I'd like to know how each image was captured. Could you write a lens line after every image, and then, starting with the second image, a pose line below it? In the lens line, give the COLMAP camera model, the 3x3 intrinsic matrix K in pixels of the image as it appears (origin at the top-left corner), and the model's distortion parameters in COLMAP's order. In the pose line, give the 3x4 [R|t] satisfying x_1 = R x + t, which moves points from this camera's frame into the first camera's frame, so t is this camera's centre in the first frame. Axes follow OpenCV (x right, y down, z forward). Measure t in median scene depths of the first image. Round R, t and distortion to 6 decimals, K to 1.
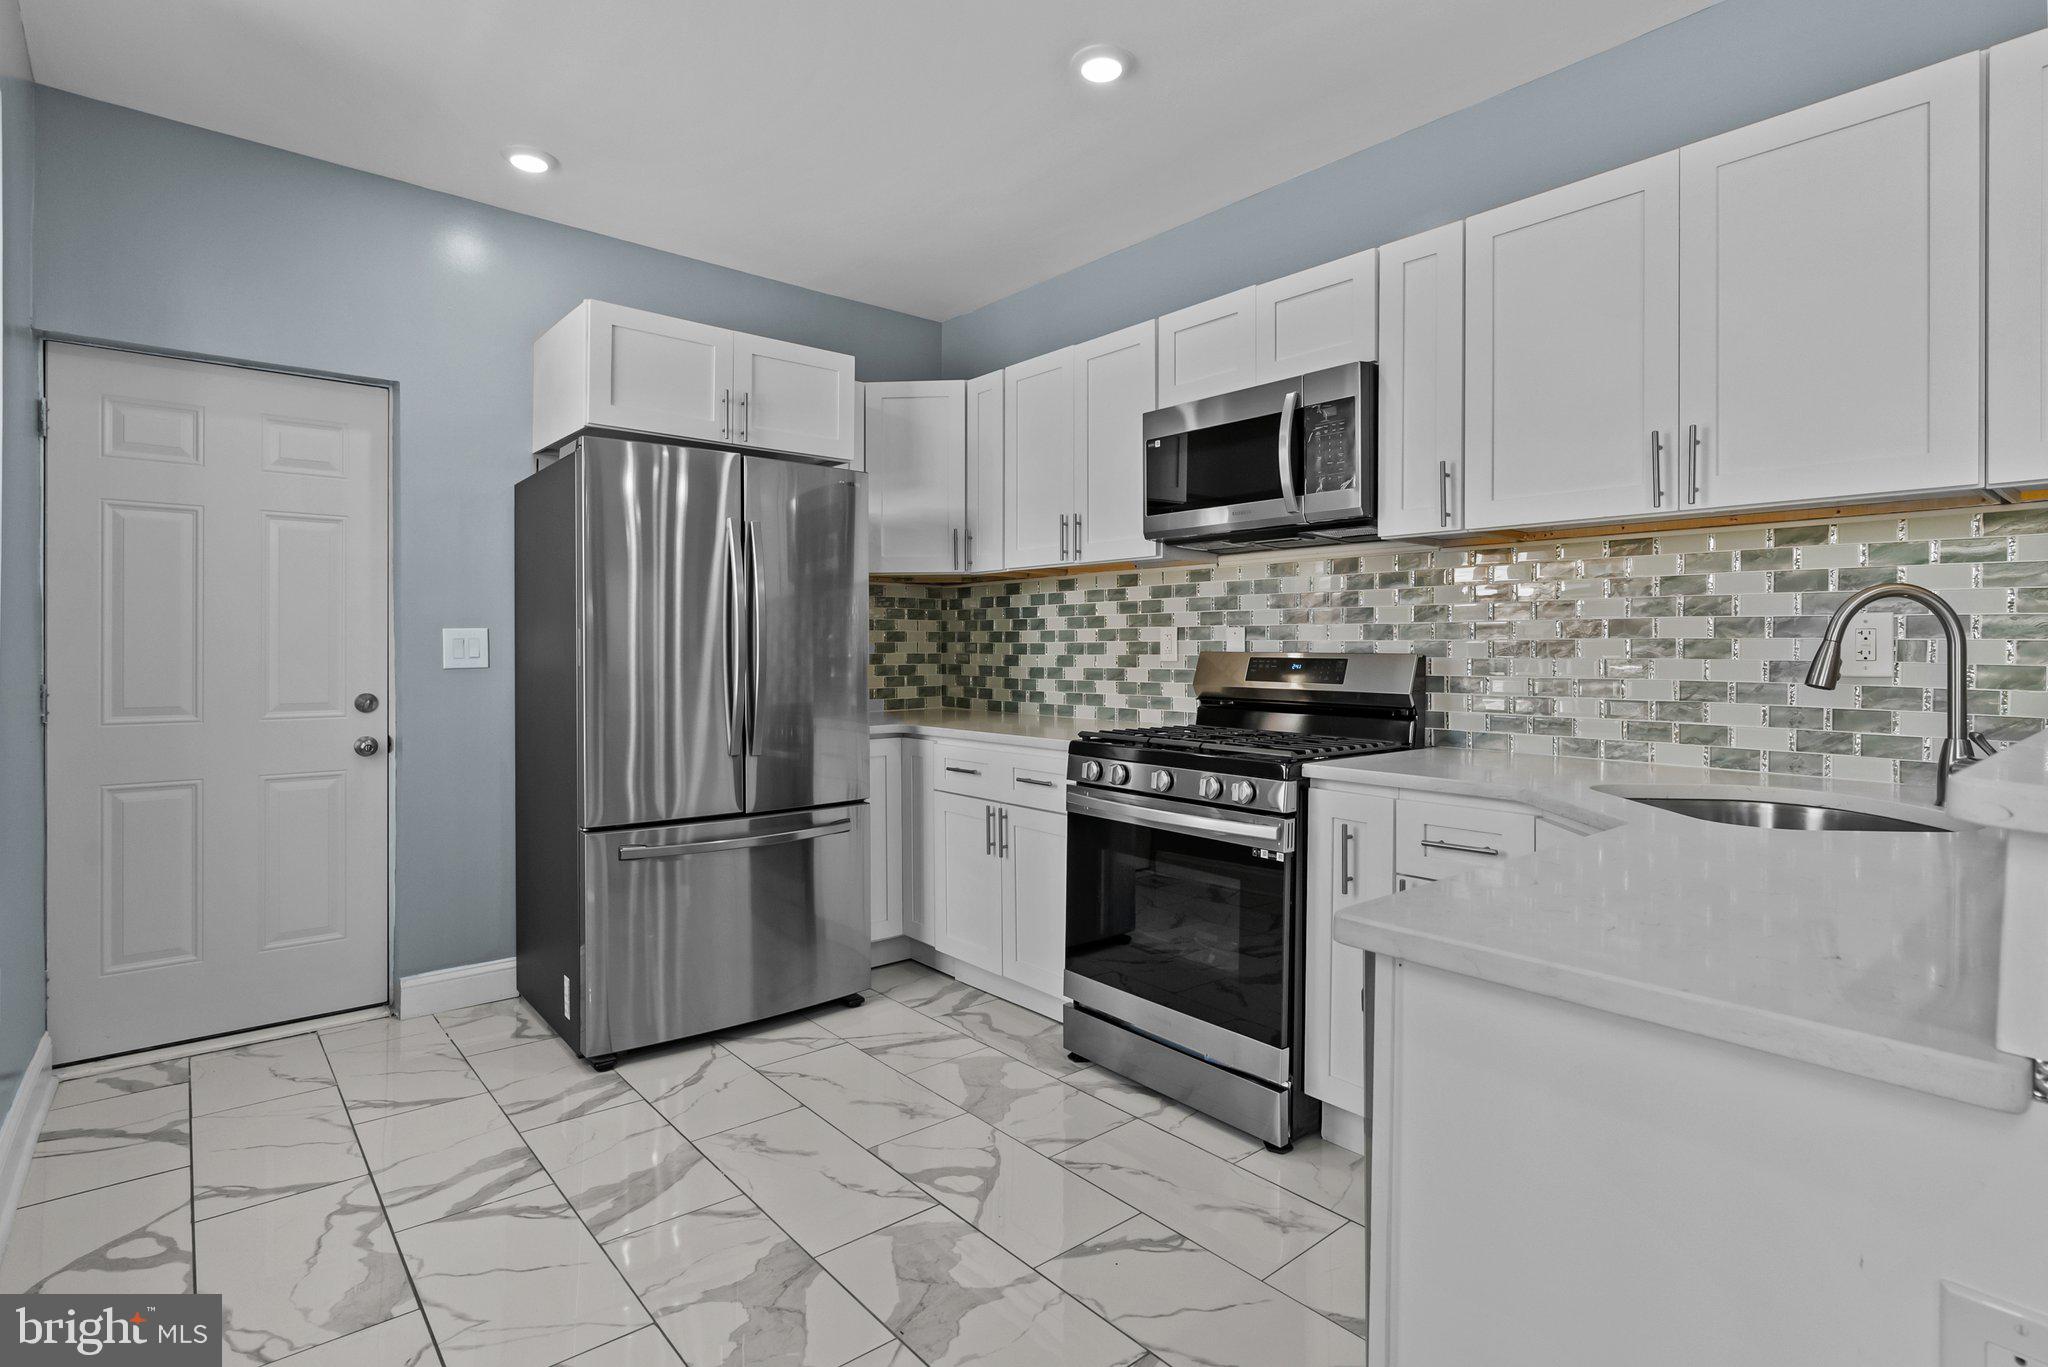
lens RADIAL K [[991.6, 0, 991.7], [0, 991.6, 664.7], [0, 0, 1]] dist [0.021259, -0.000198]
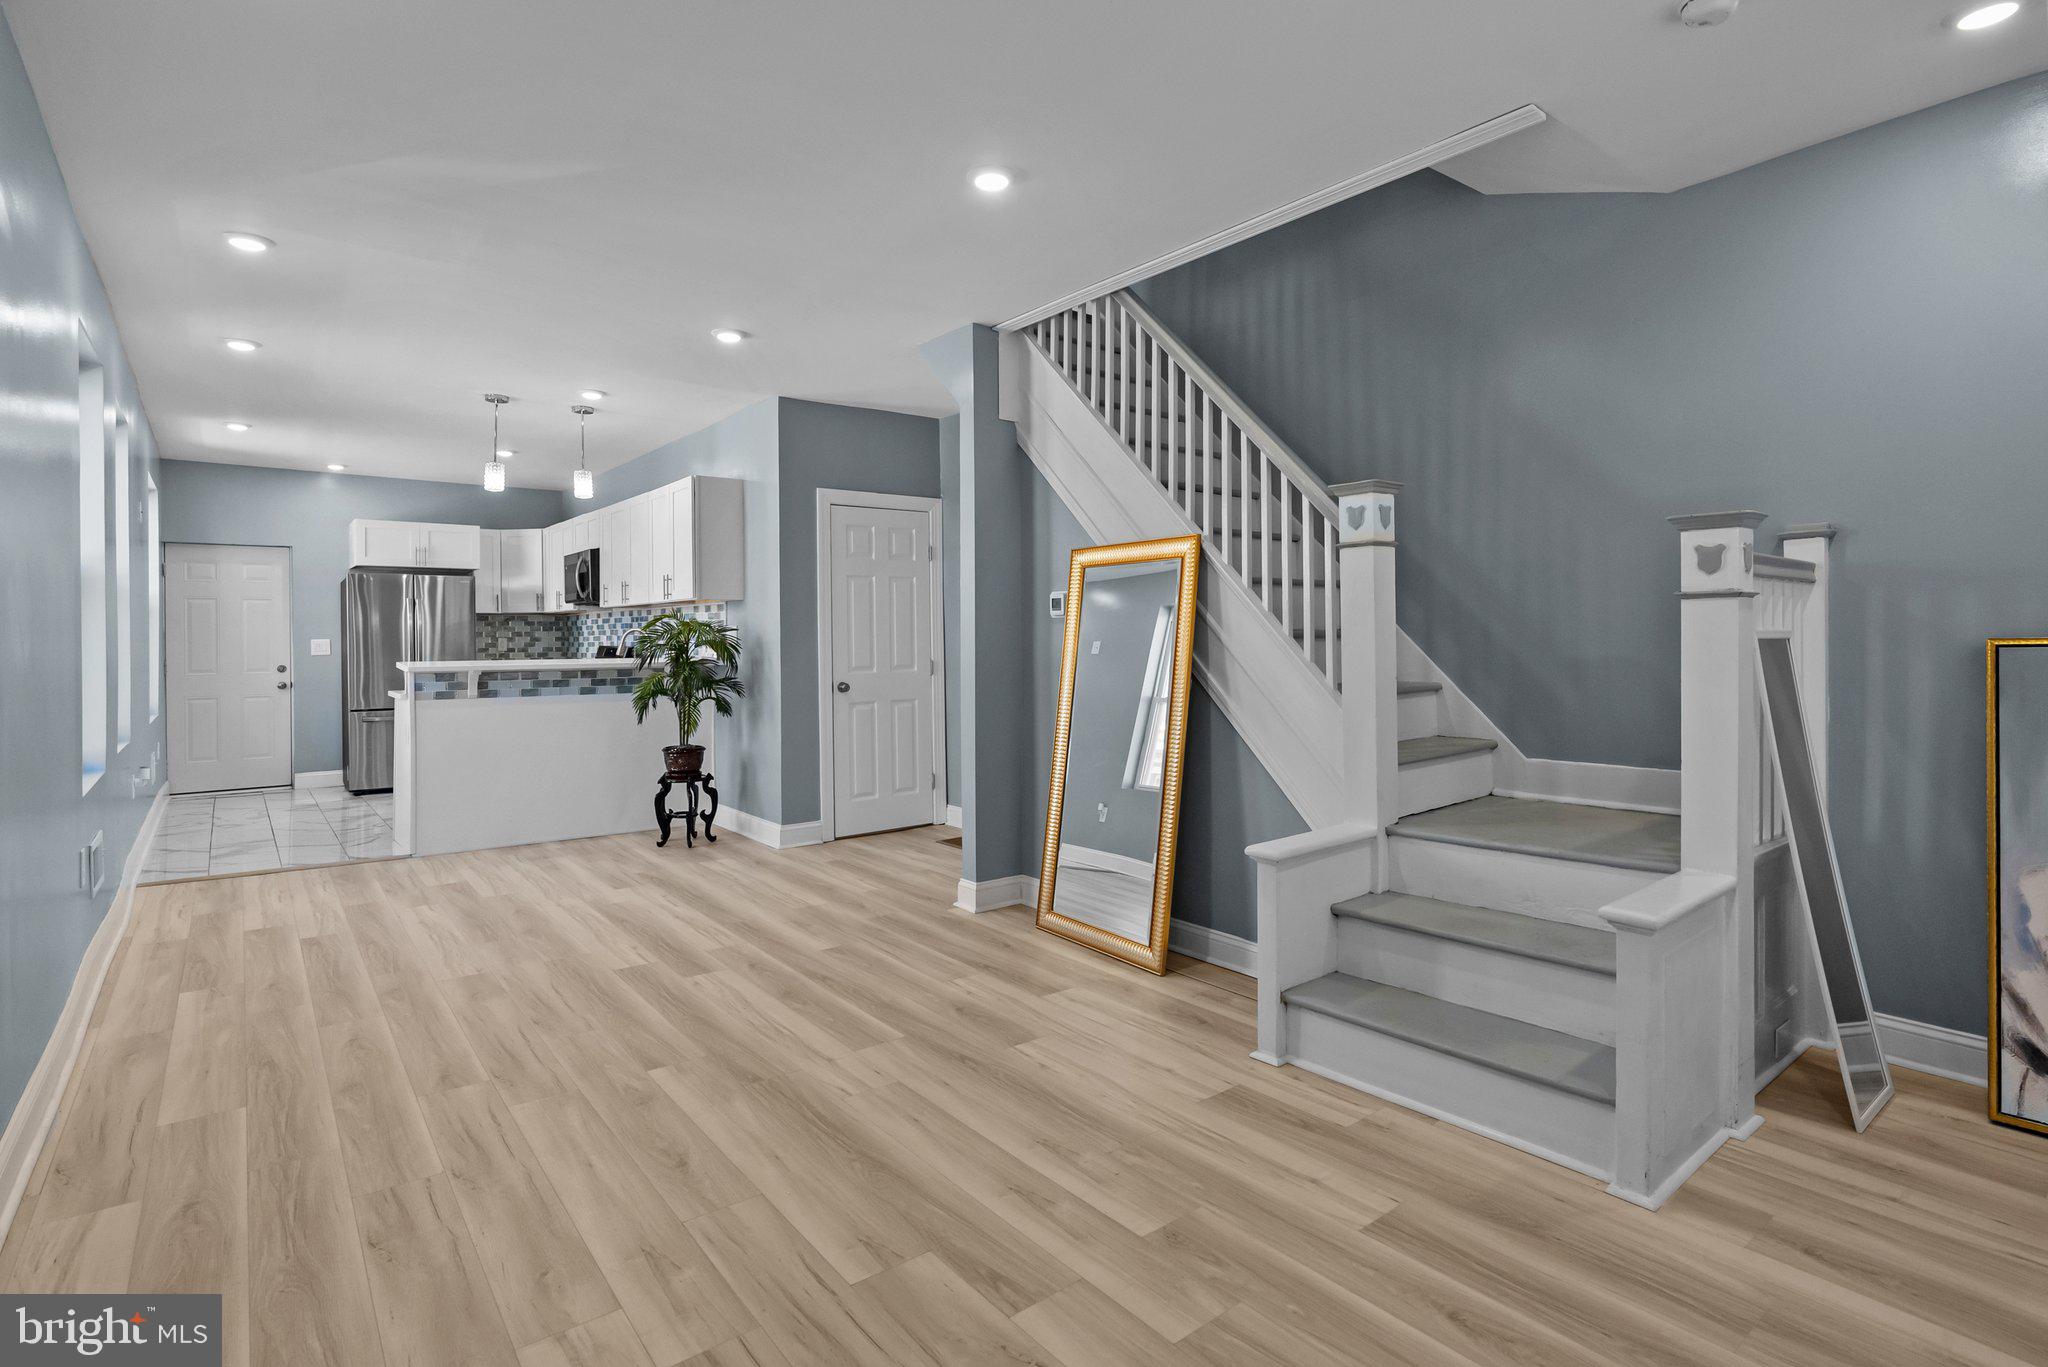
lens RADIAL K [[990.1, 0, 1024.9], [0, 990.1, 646.1], [0, 0, 1]] dist [0.000532, 0.000227]
pose [[0.999831, -0.010027, -0.015387, 1.306434], [0.009857, 0.999890, -0.011102, 0.026863], [0.015497, 0.010949, 0.999820, -1.497070]]
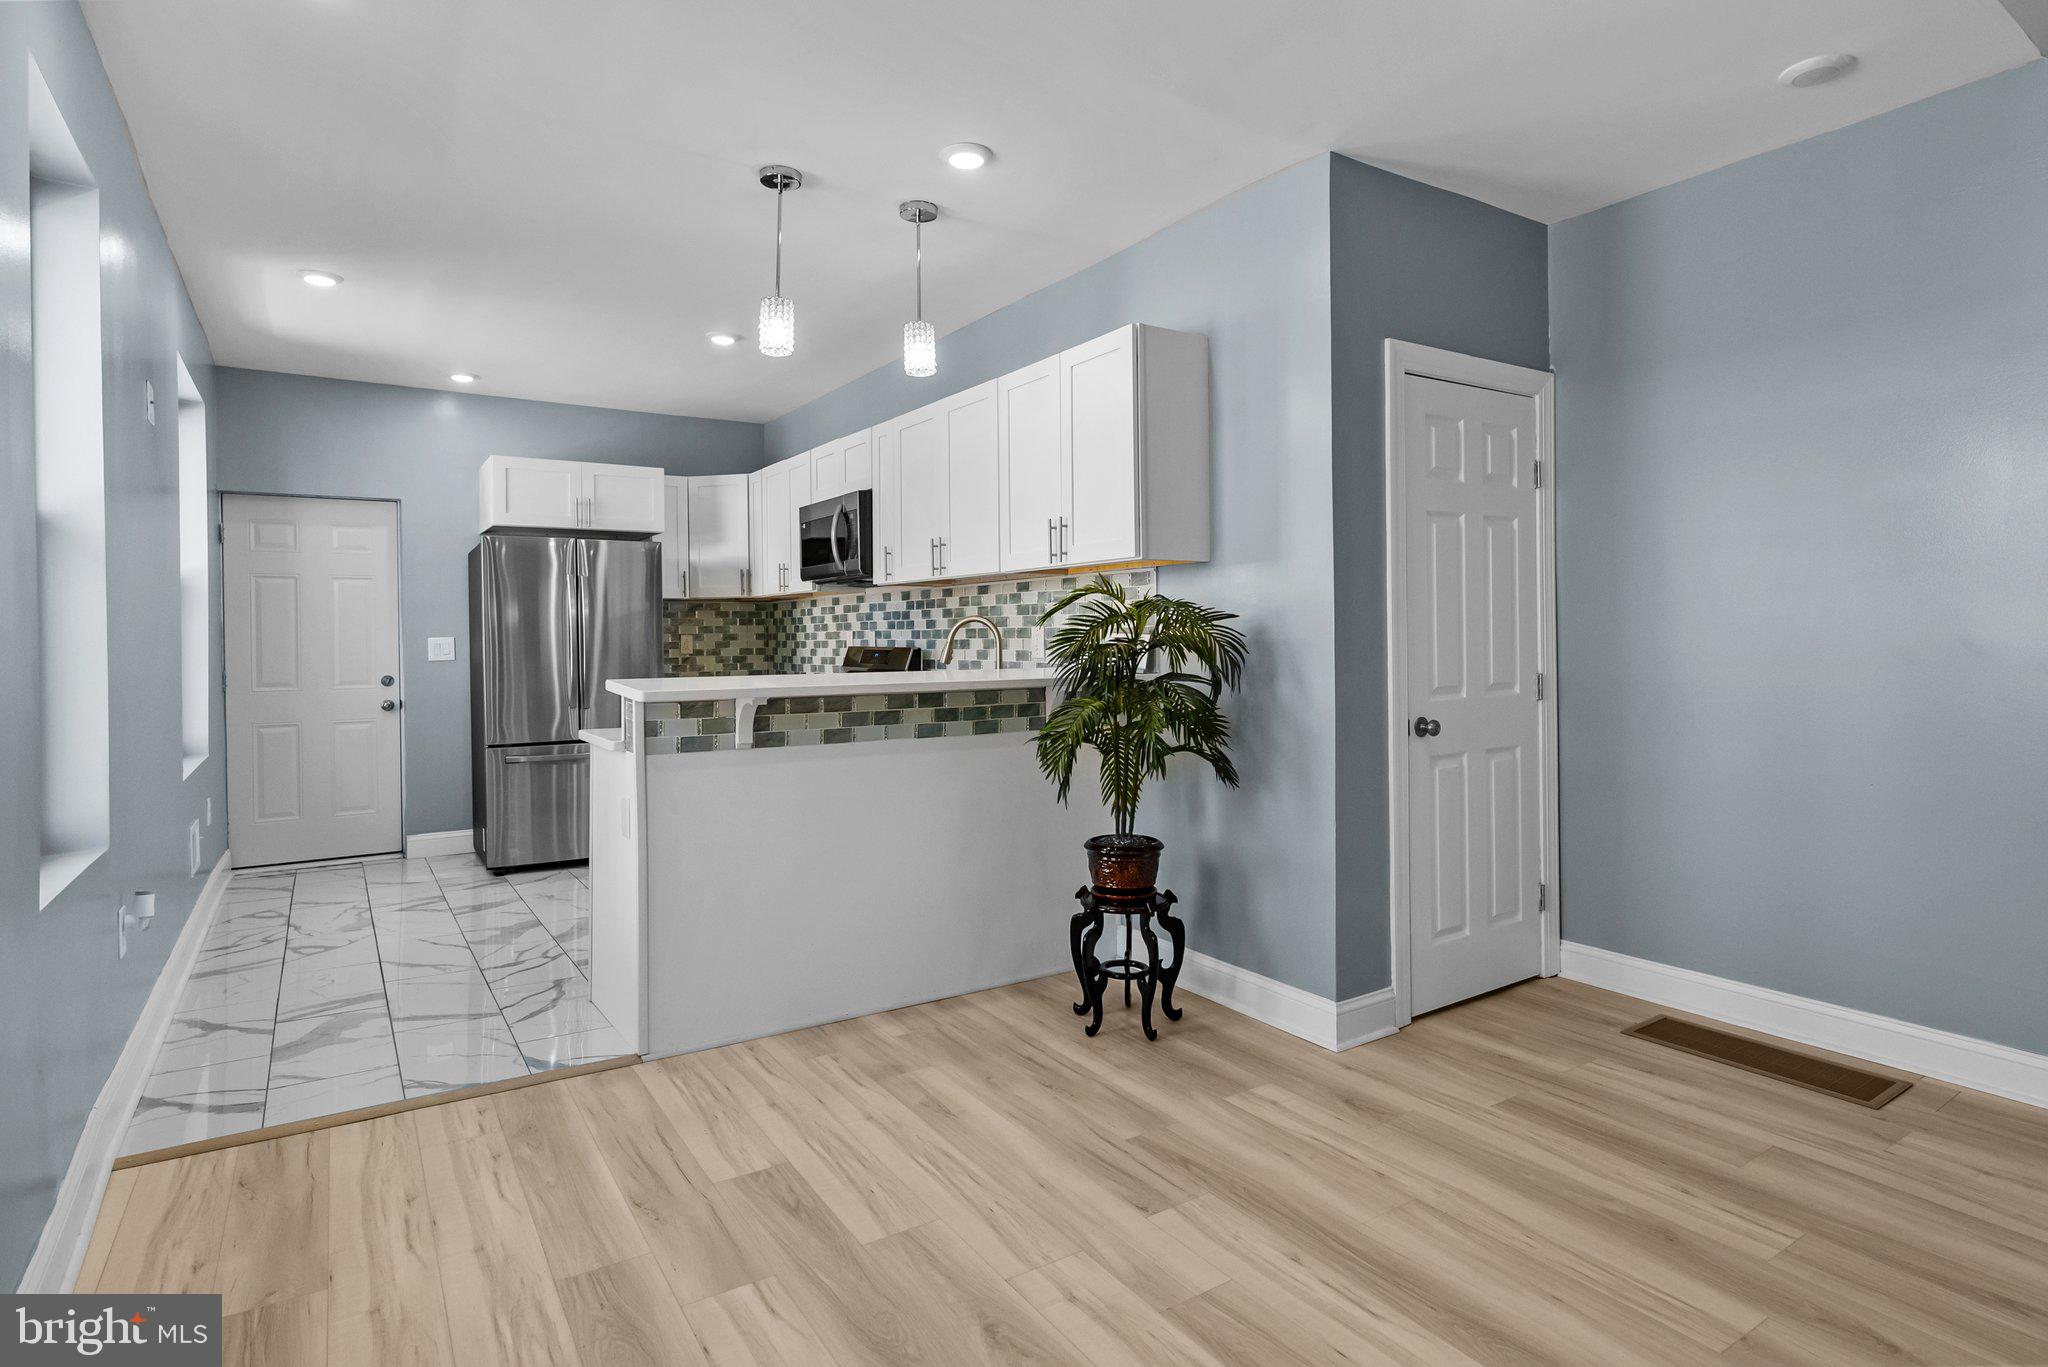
lens RADIAL K [[1037.6, 0, 1033.1], [0, 1037.6, 653.9], [0, 0, 1]] dist [-0.003236, 0.000279]
pose [[0.995557, -0.010947, -0.093520, 0.661664], [0.010791, 0.999939, -0.002174, 0.007157], [0.093538, 0.001155, 0.995615, -0.692910]]
